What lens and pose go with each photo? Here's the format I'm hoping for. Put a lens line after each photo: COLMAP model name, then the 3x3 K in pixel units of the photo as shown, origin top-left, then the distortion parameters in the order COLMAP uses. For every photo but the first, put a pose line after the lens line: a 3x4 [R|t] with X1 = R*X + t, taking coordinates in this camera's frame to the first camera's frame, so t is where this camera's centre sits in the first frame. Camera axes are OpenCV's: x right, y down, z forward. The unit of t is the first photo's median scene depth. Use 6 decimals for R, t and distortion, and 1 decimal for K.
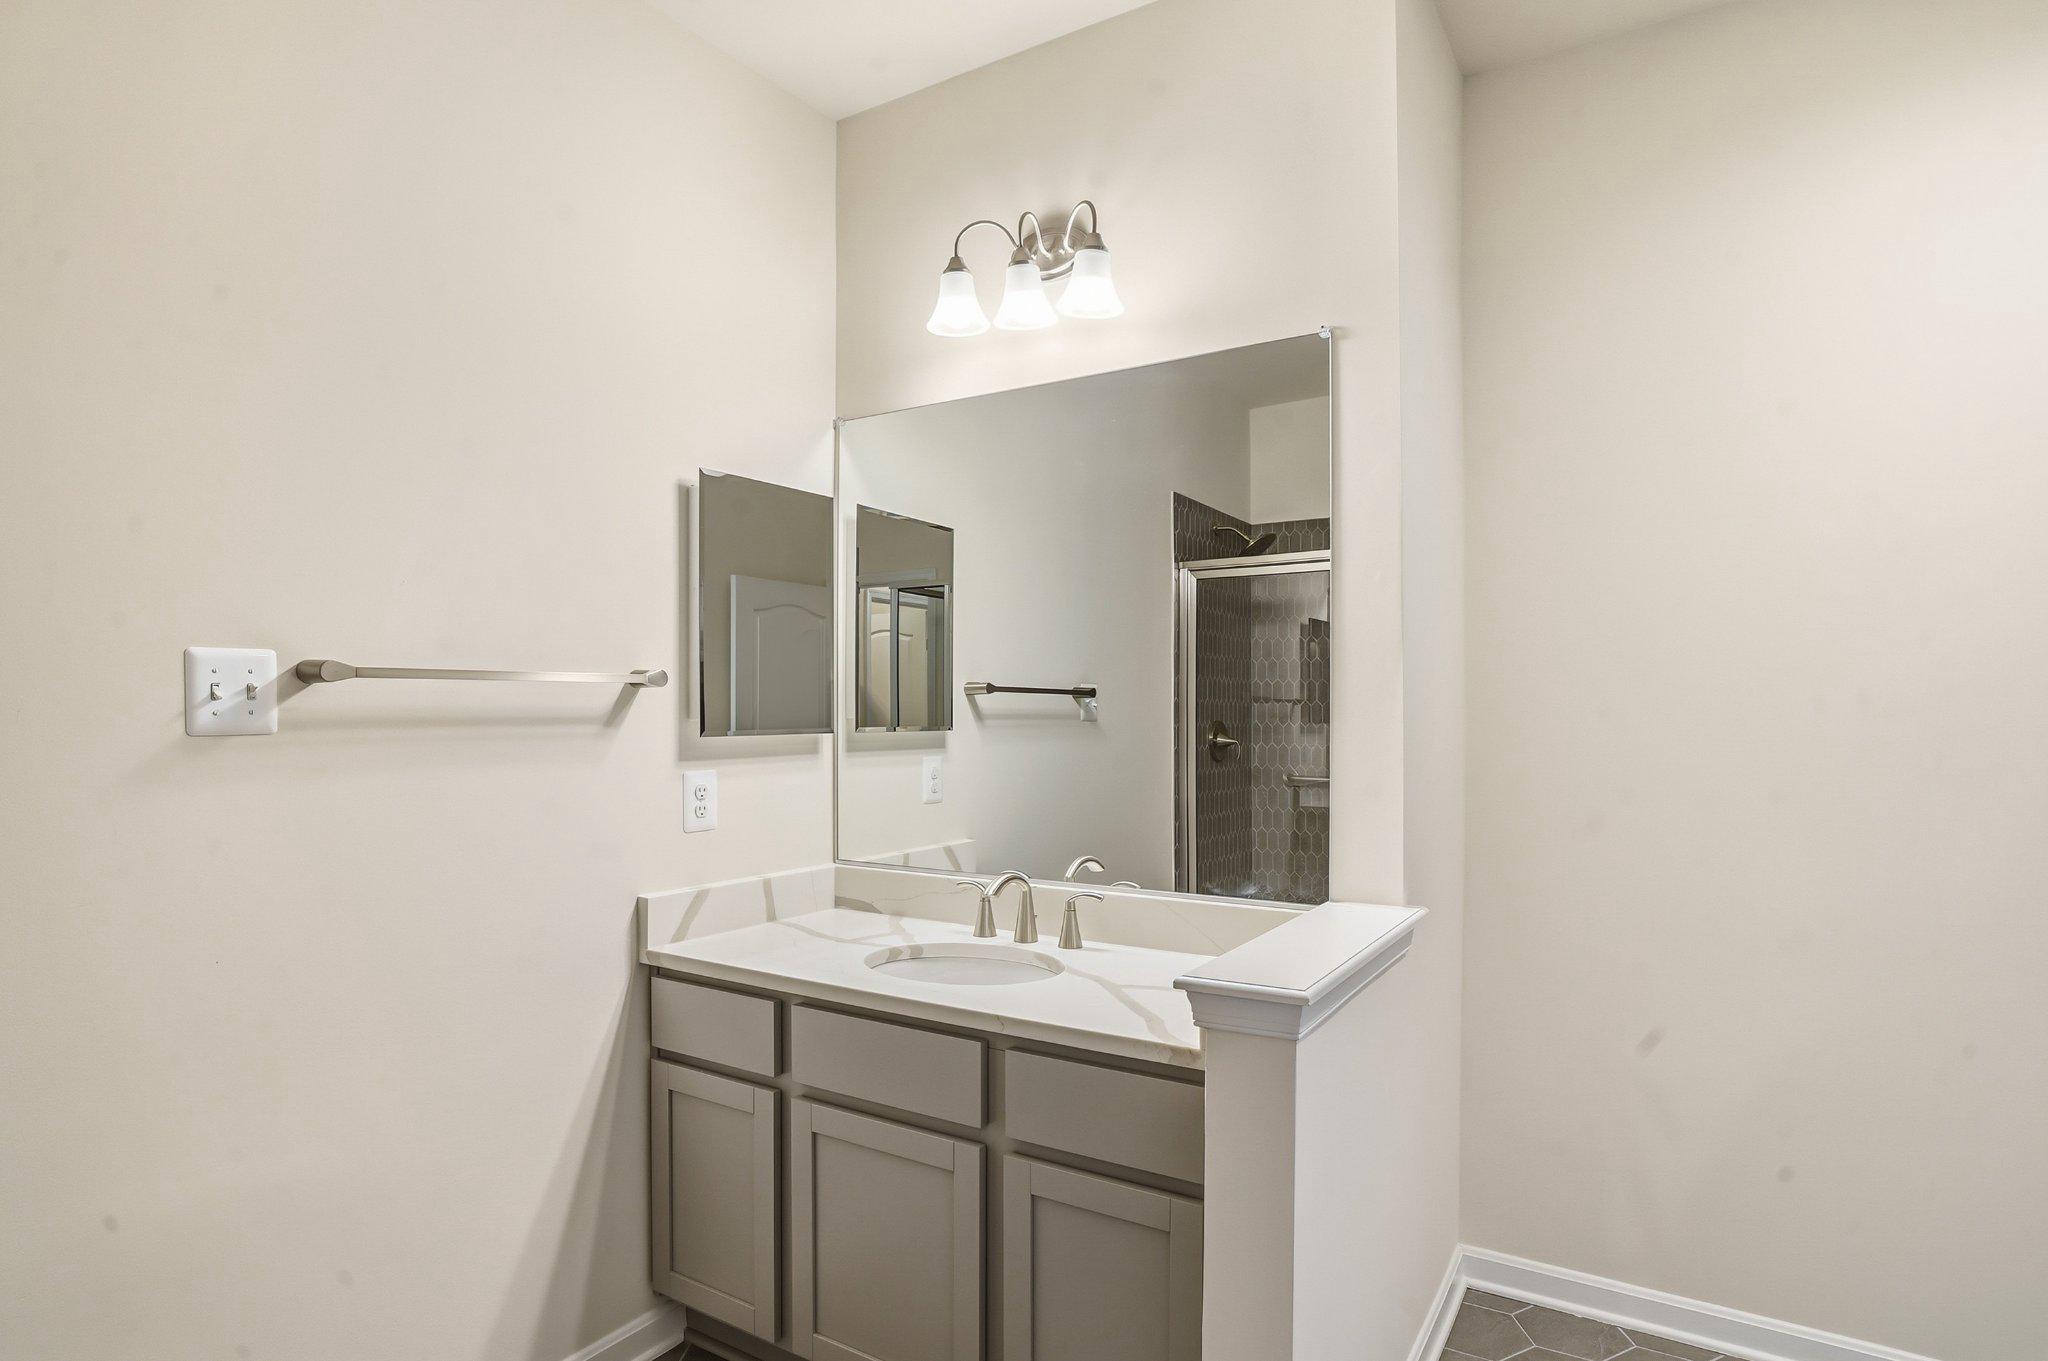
lens RADIAL K [[1087.5, 0, 1023.0], [0, 1087.5, 715.2], [0, 0, 1]] dist [-0.022188, 0.000030]
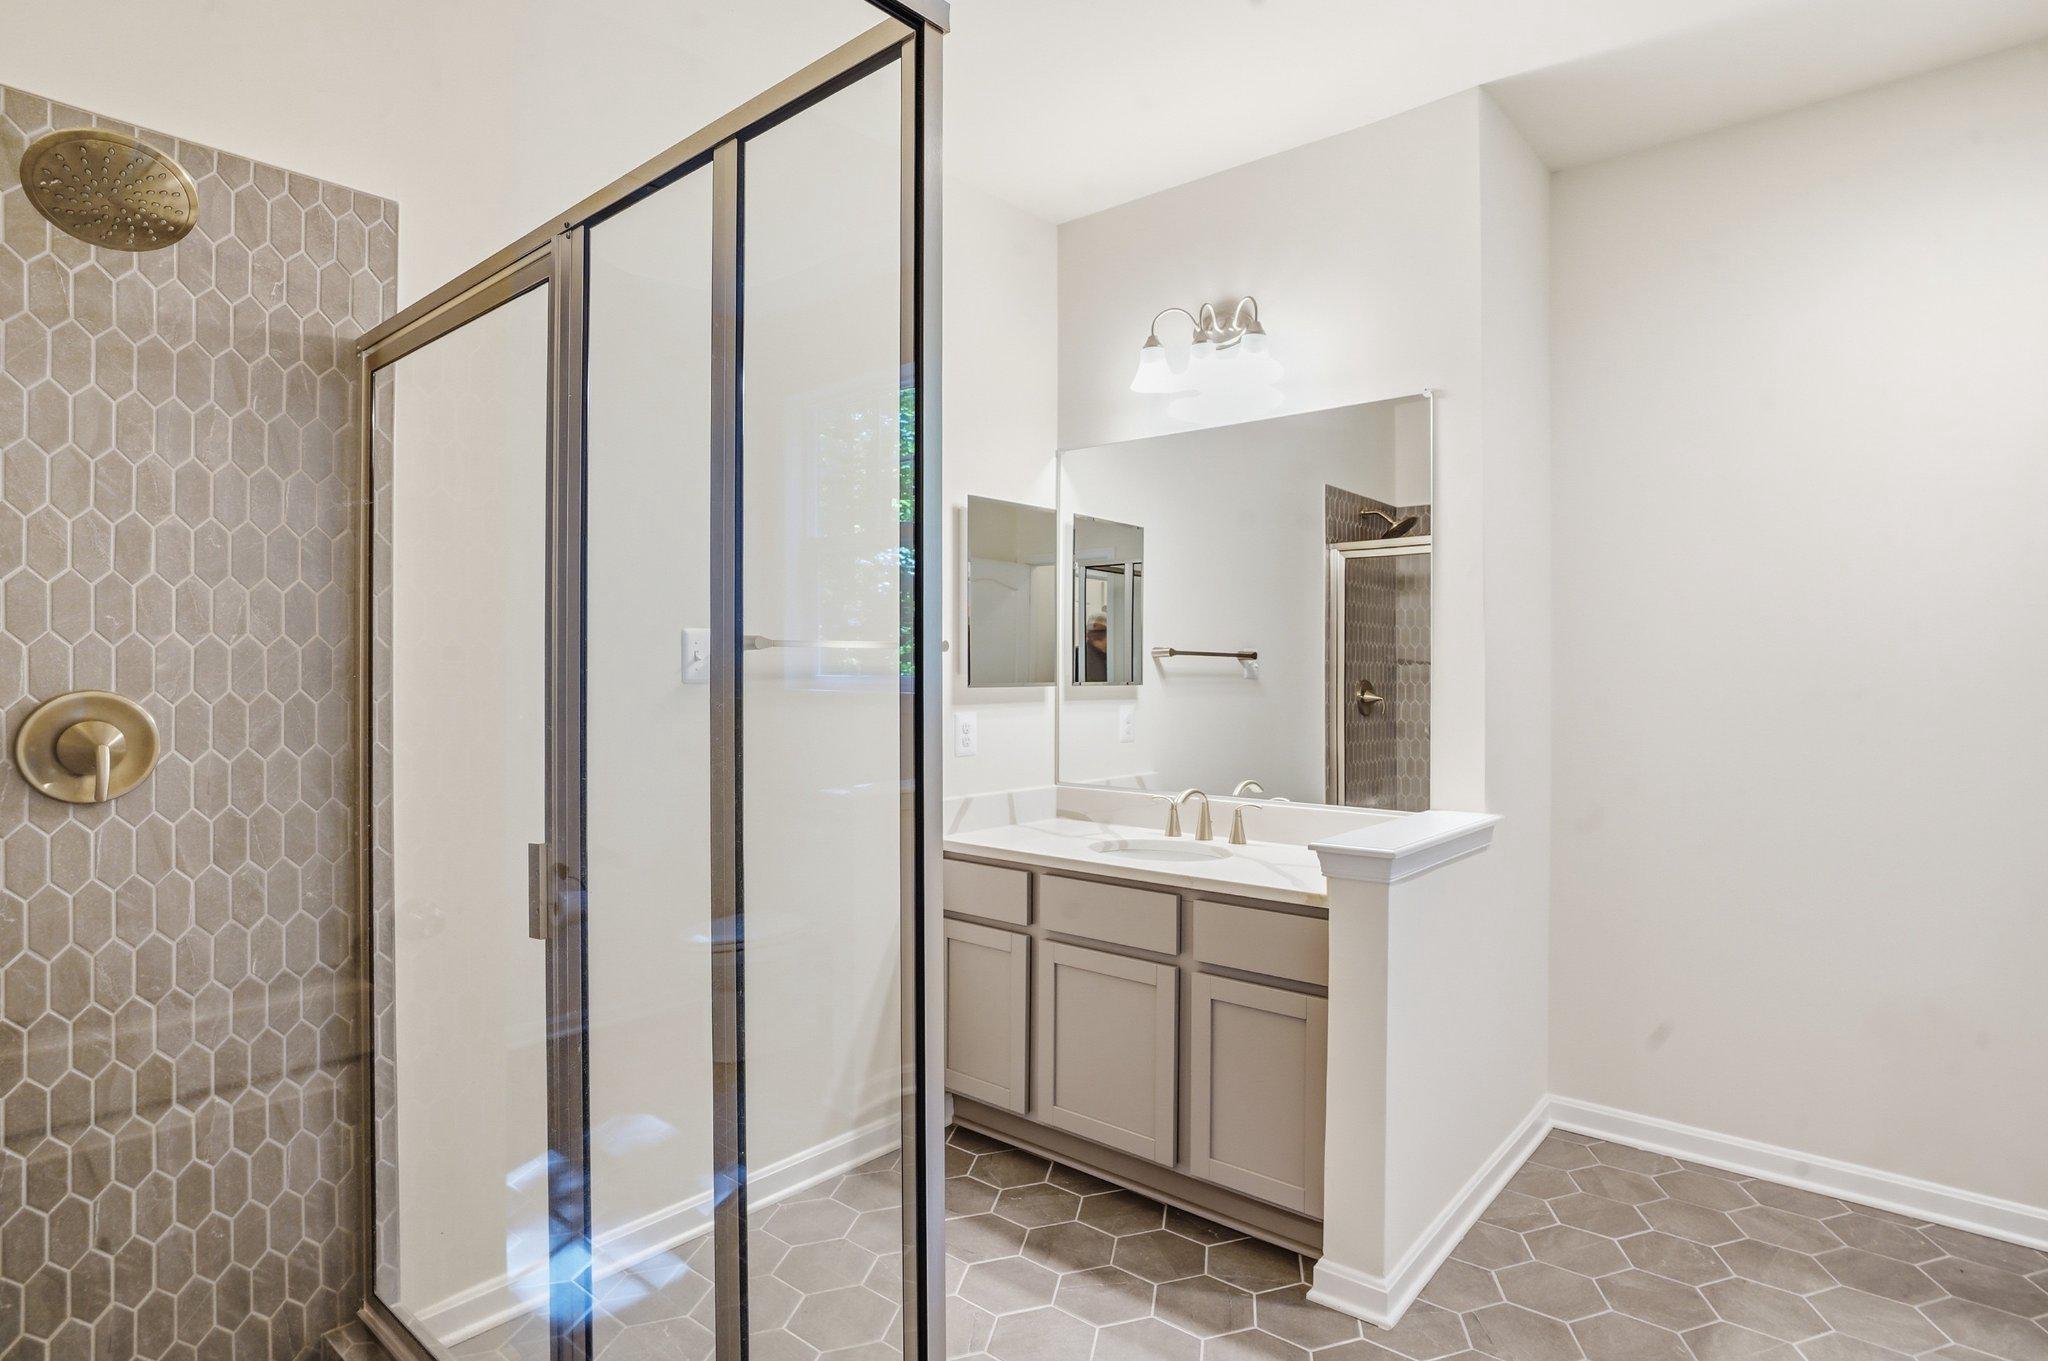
lens RADIAL K [[1070.7, 0, 1026.4], [0, 1070.7, 671.9], [0, 0, 1]] dist [-0.052539, 0.027650]
pose [[0.989417, 0.002809, -0.145071, -0.023005], [-0.003409, 0.999987, -0.003888, 0.004446], [0.145058, 0.004341, 0.989414, -0.337202]]
